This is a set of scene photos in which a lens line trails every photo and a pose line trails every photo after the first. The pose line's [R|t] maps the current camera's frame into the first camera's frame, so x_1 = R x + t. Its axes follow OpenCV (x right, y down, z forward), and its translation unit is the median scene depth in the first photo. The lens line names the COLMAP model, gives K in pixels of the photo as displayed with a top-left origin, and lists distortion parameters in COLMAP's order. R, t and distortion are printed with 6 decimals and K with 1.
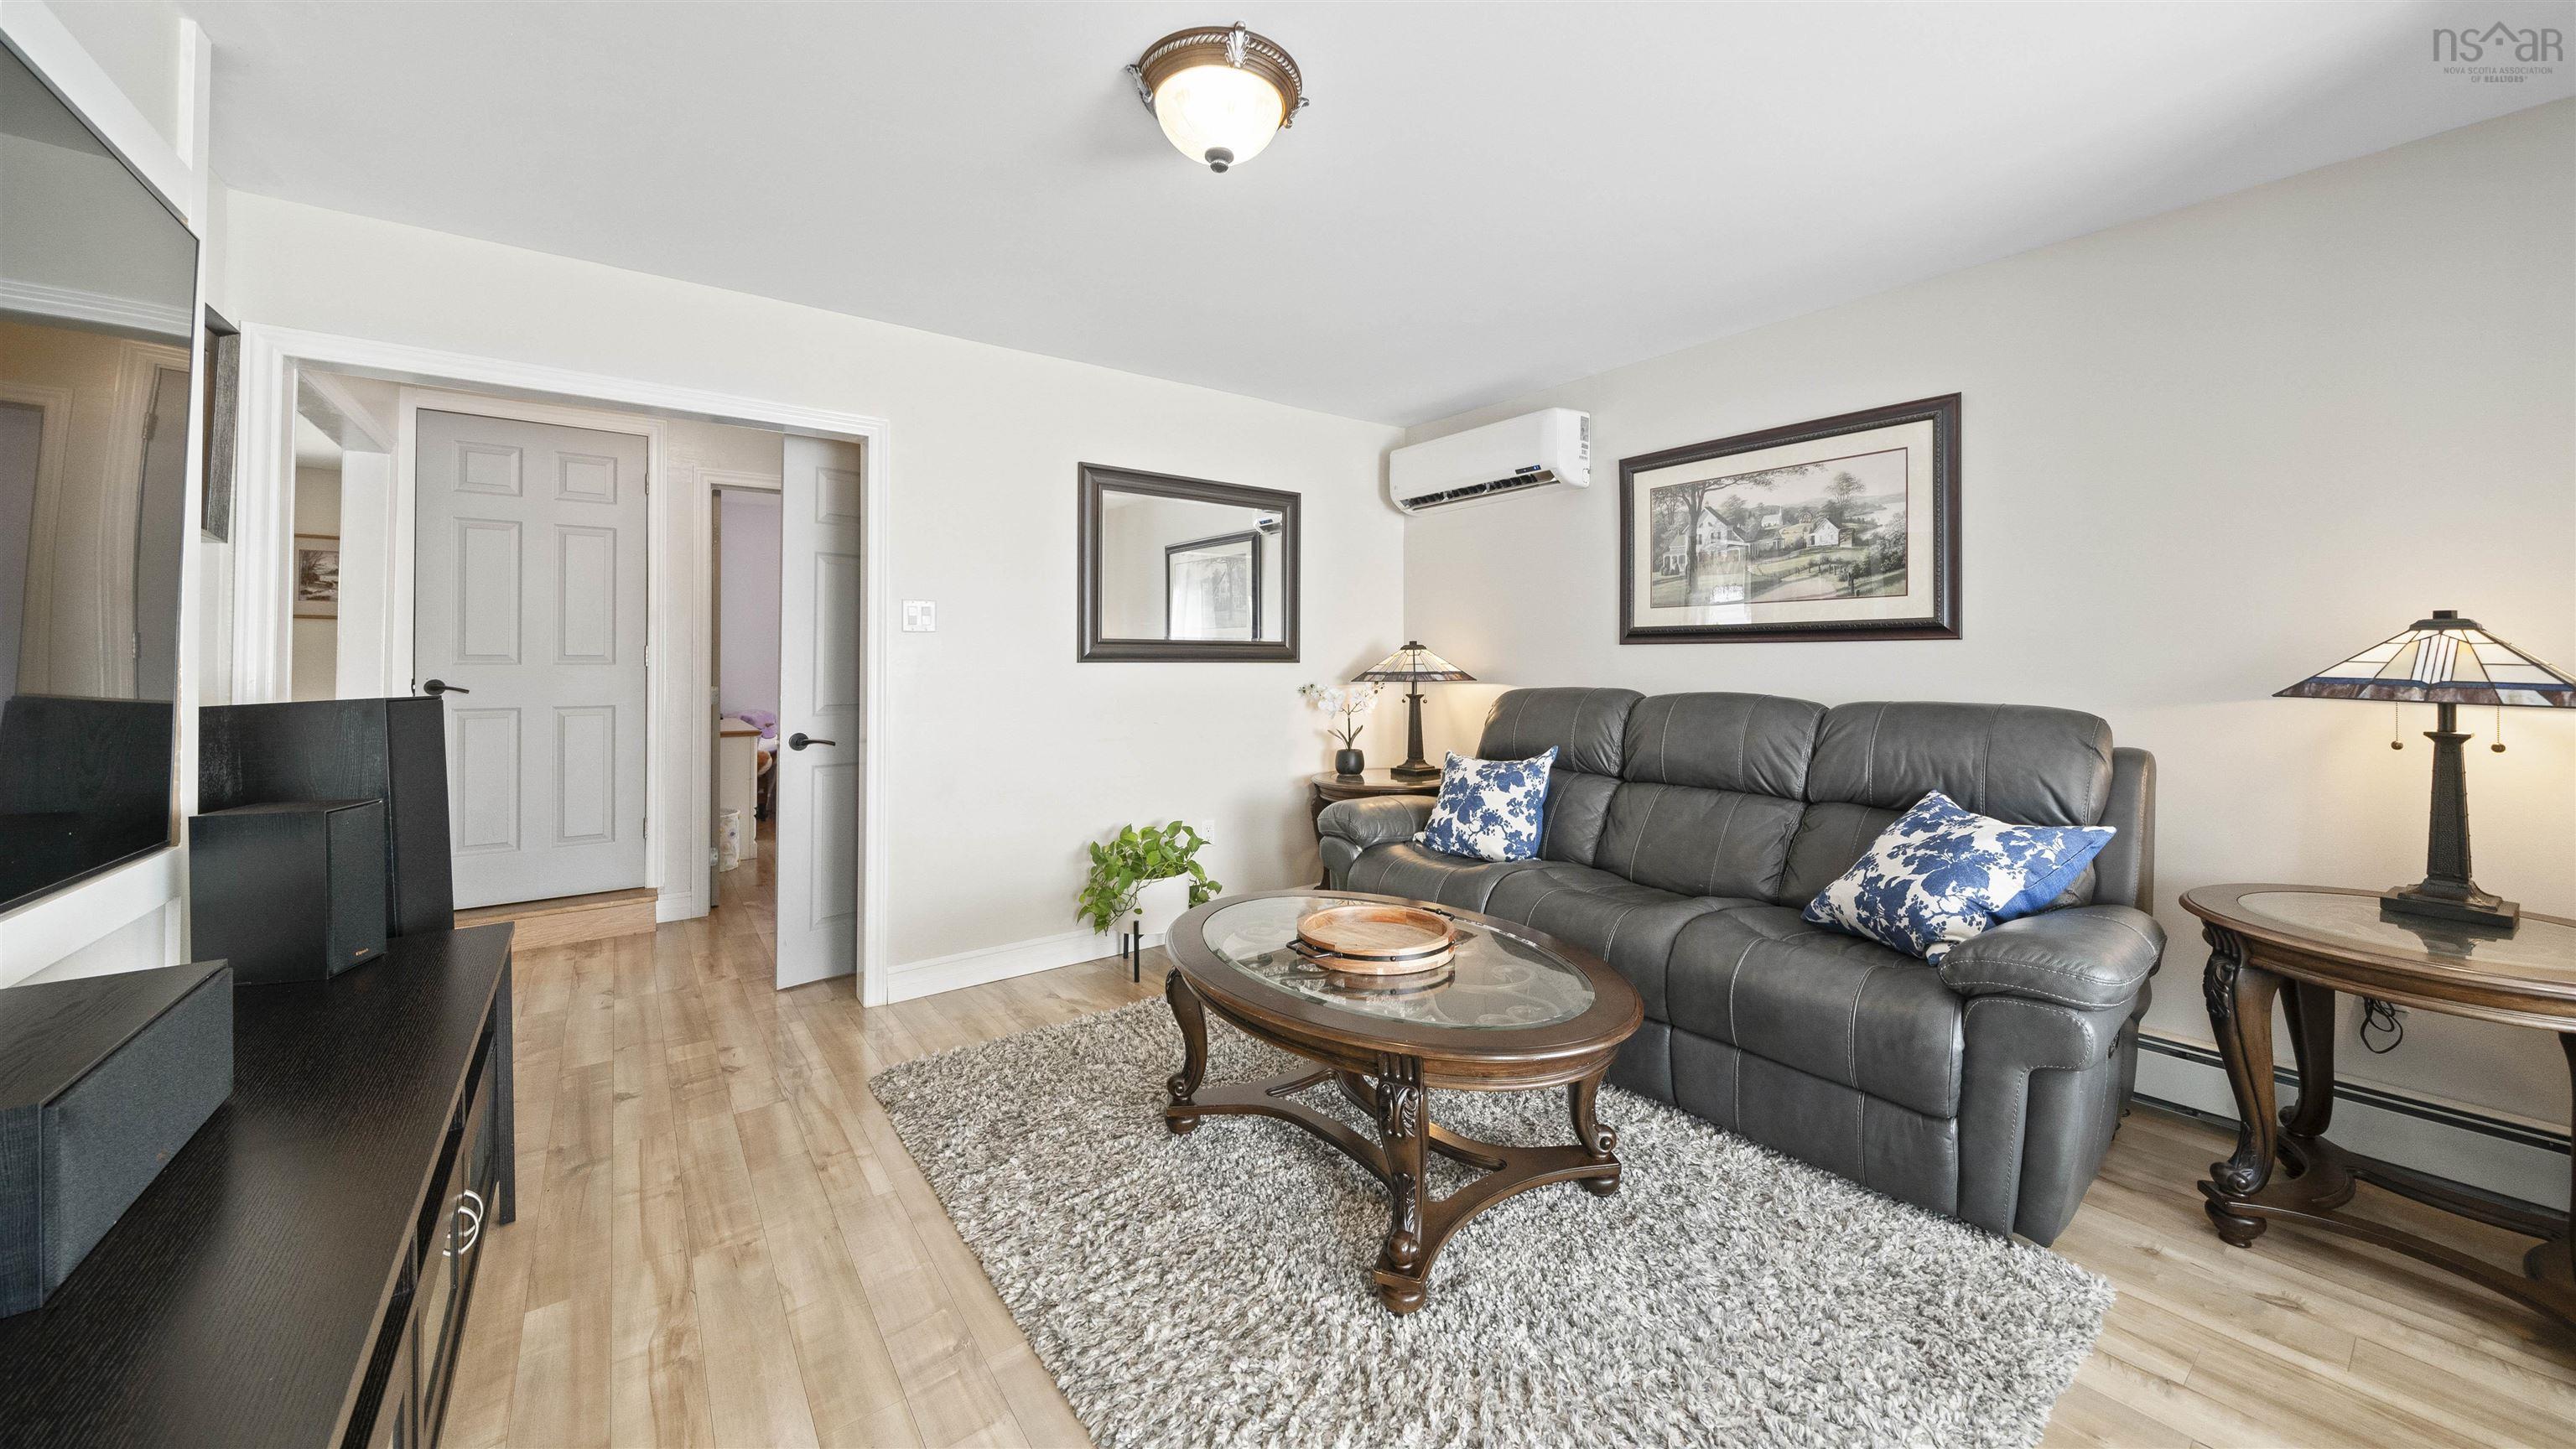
lens RADIAL K [[910.4, 0, 1283.9], [0, 910.4, 654.8], [0, 0, 1]] dist [-0.004765, 0.000235]
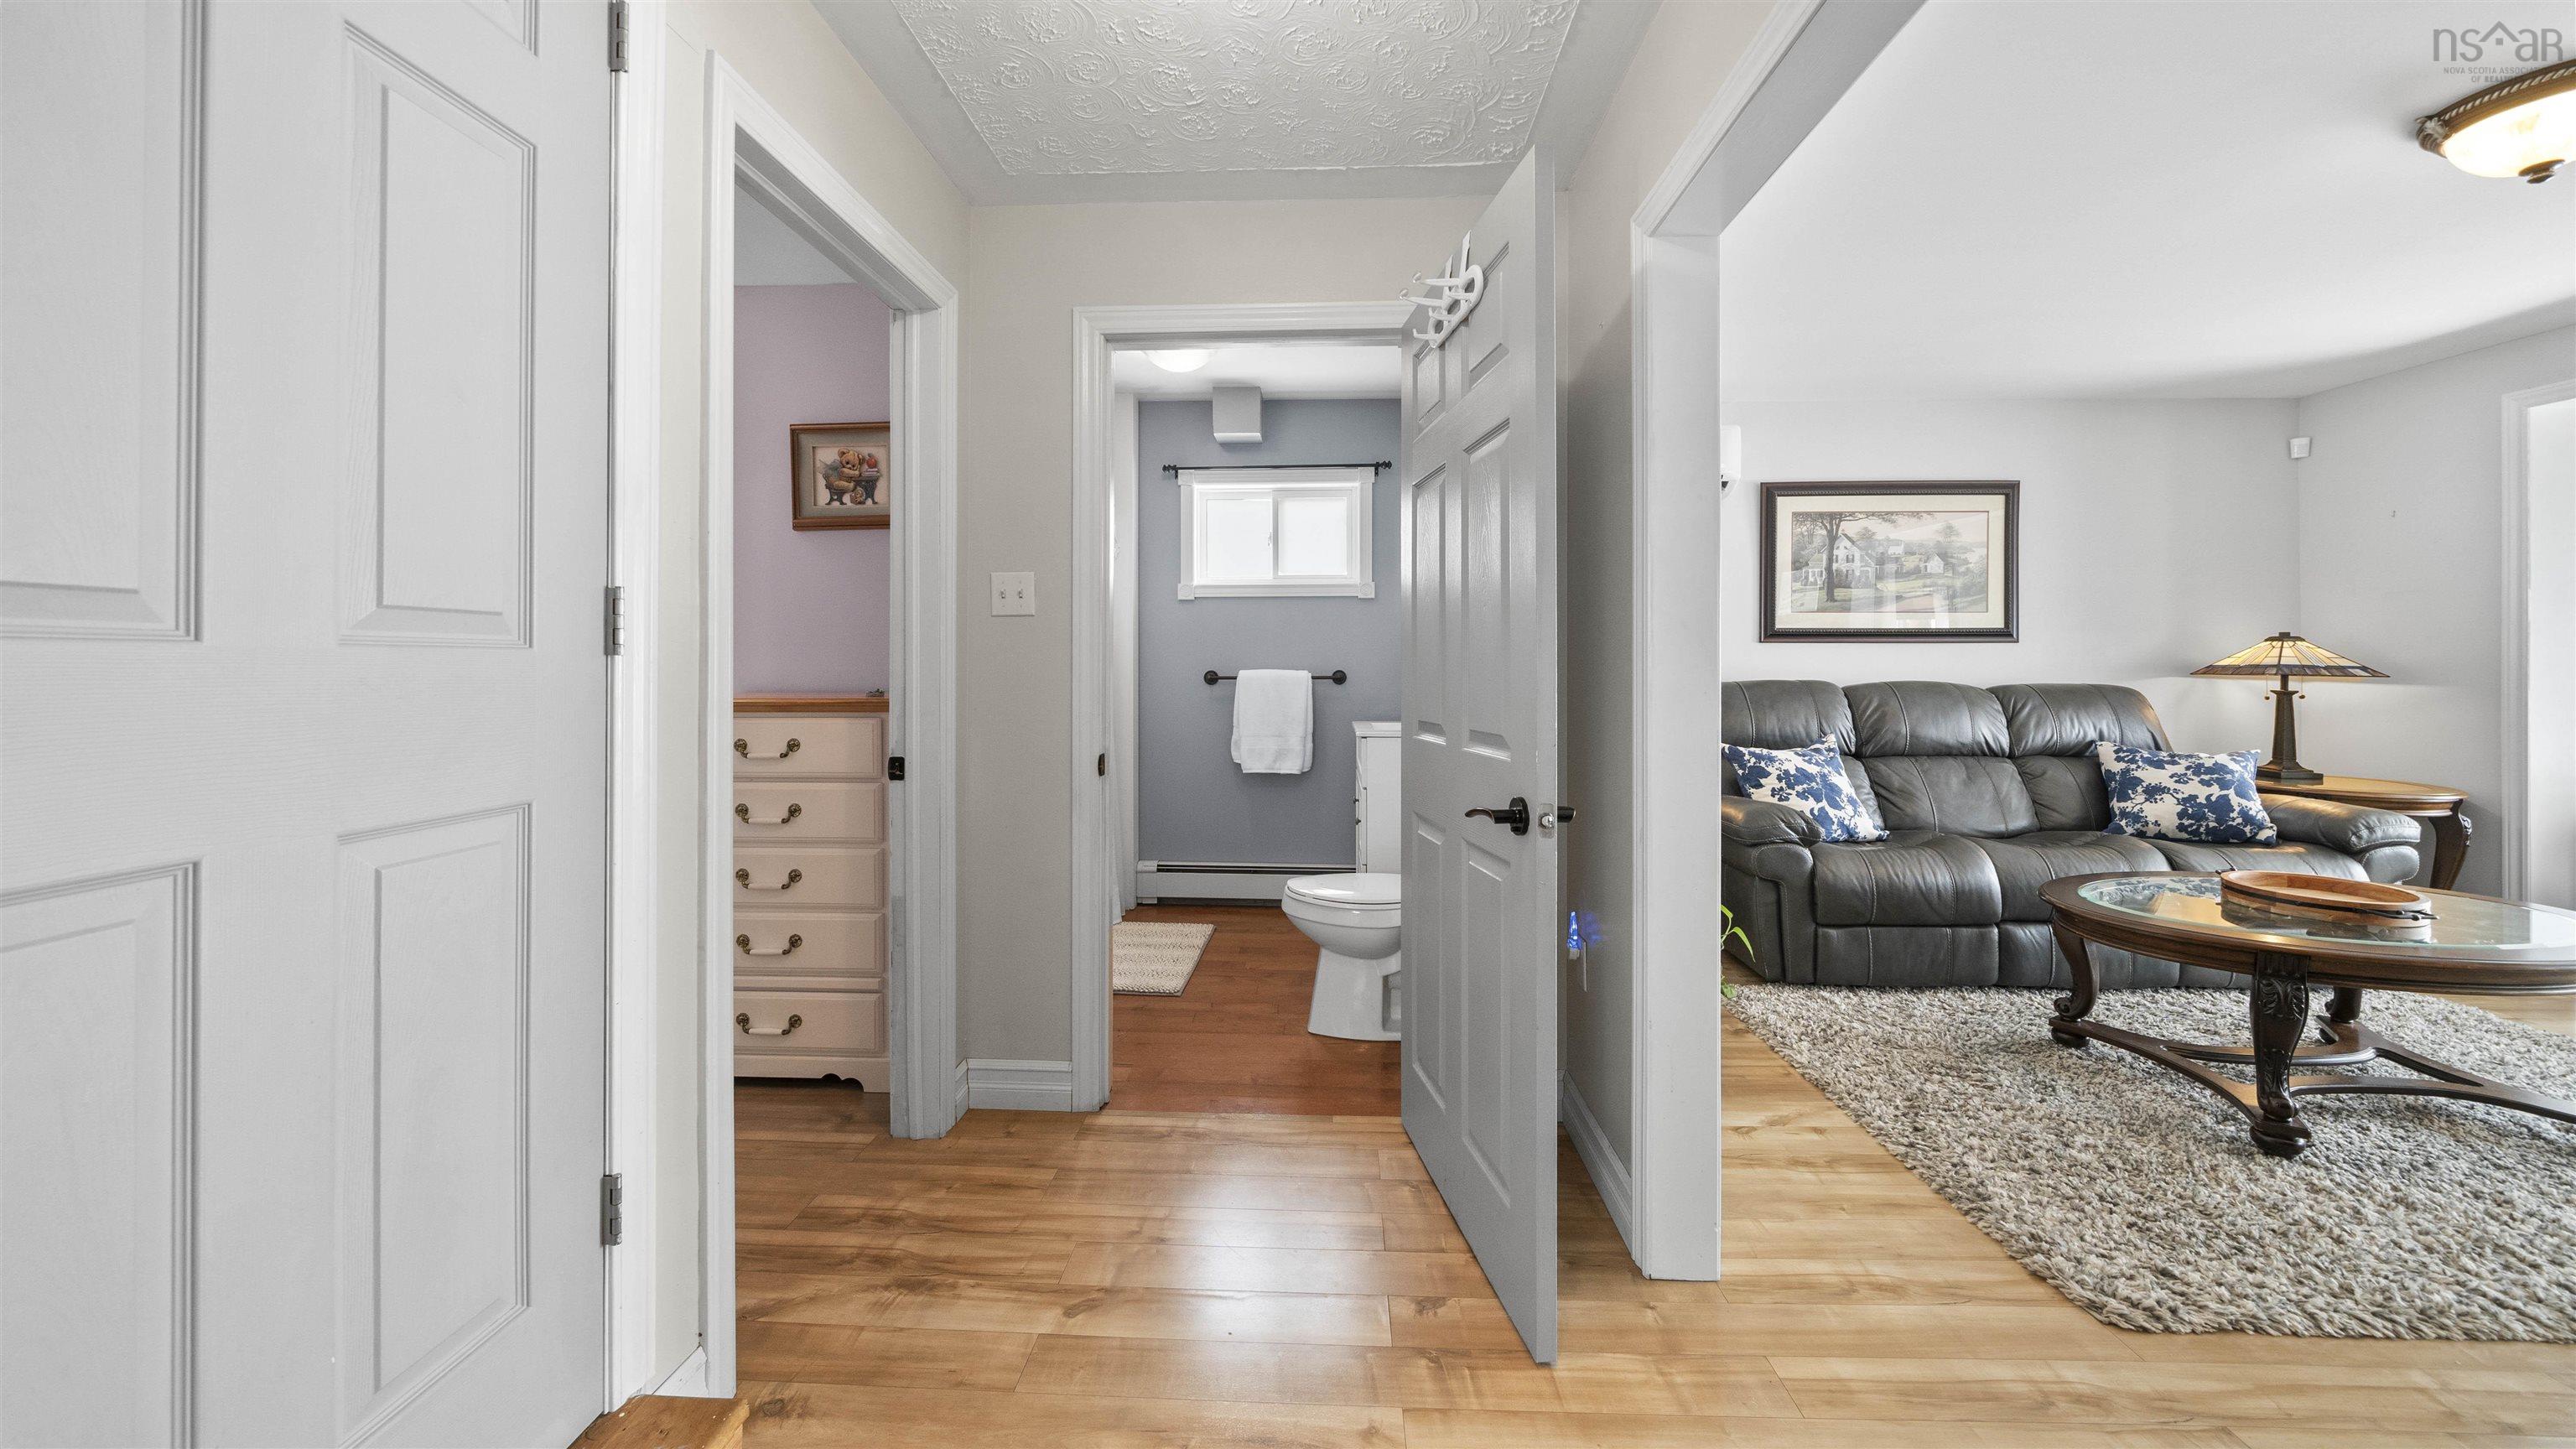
lens RADIAL K [[910.4, 0, 1283.9], [0, 910.4, 654.8], [0, 0, 1]] dist [-0.004765, 0.000235]
pose [[0.634371, 0.005760, 0.773008, -1.043002], [-0.006034, 0.999979, -0.002500, 0.012593], [-0.773006, -0.003078, 0.634392, 0.845898]]
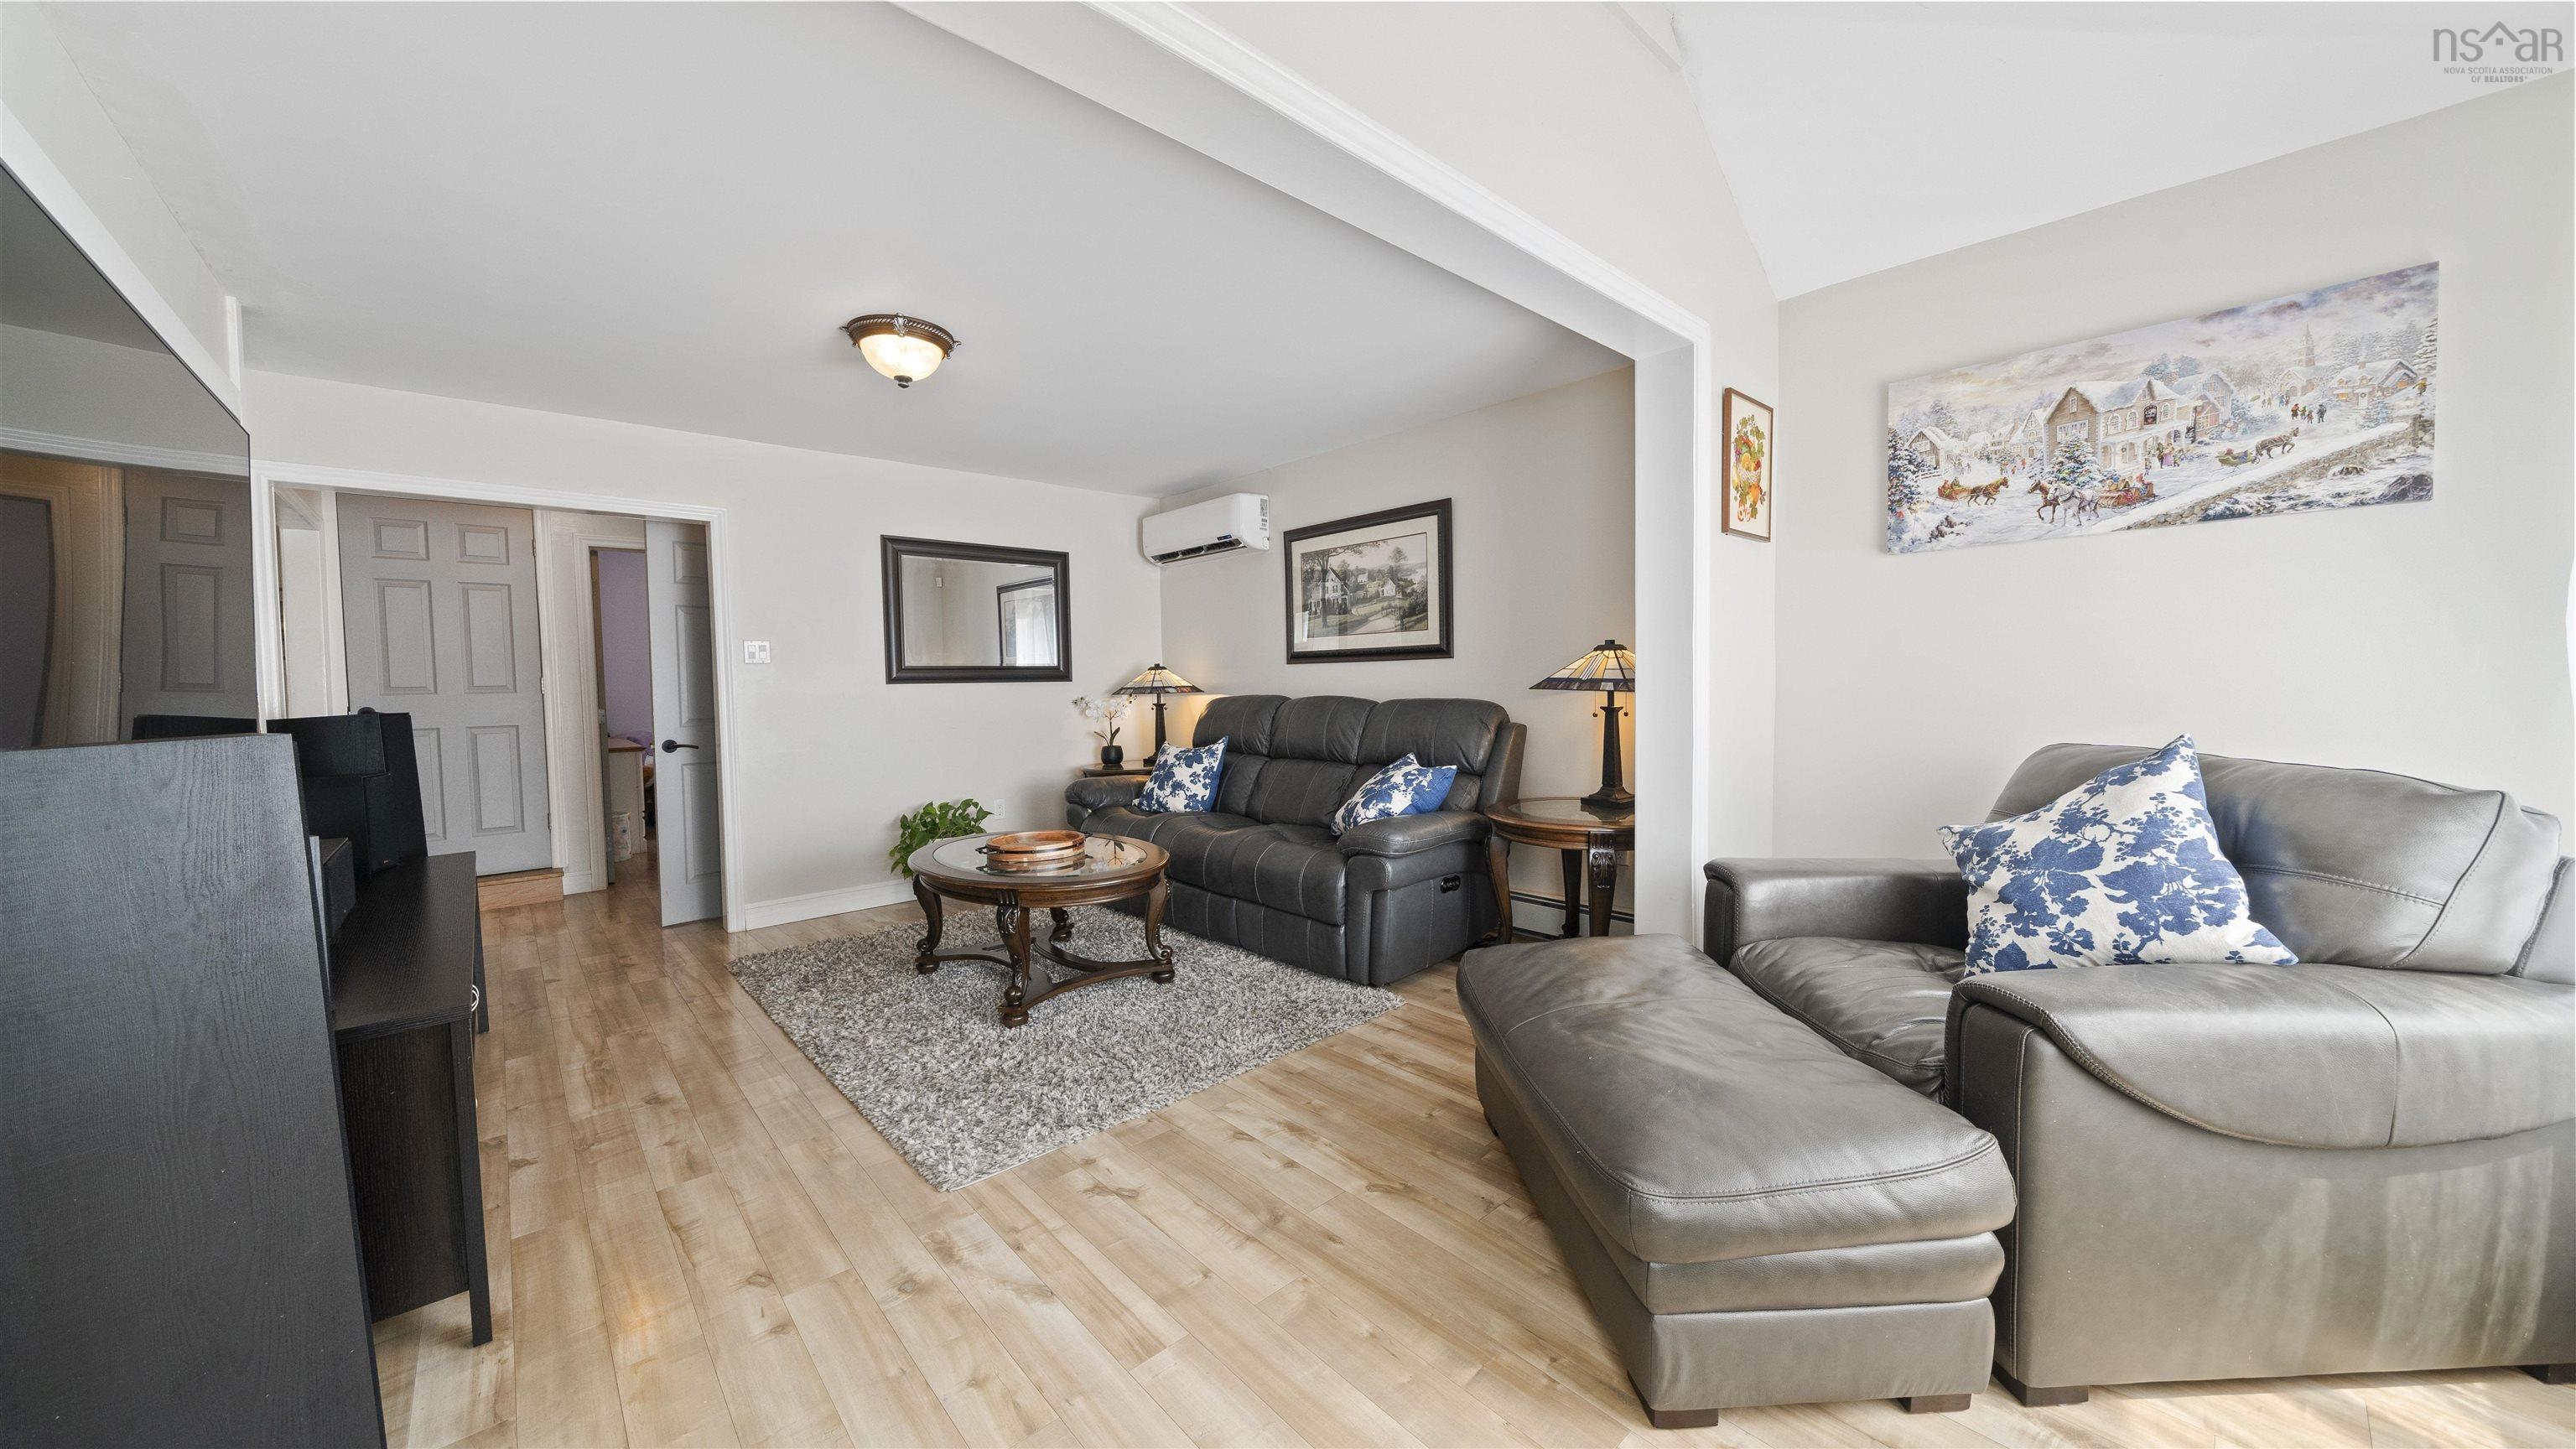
lens RADIAL K [[886.7, 0, 1282.6], [0, 886.7, 718.7], [0, 0, 1]] dist [-0.003593, -0.000262]
pose [[0.995123, -0.022457, 0.096051, 0.263798], [0.017698, 0.998586, 0.050119, 0.004752], [-0.097041, -0.048174, 0.994114, -0.421932]]
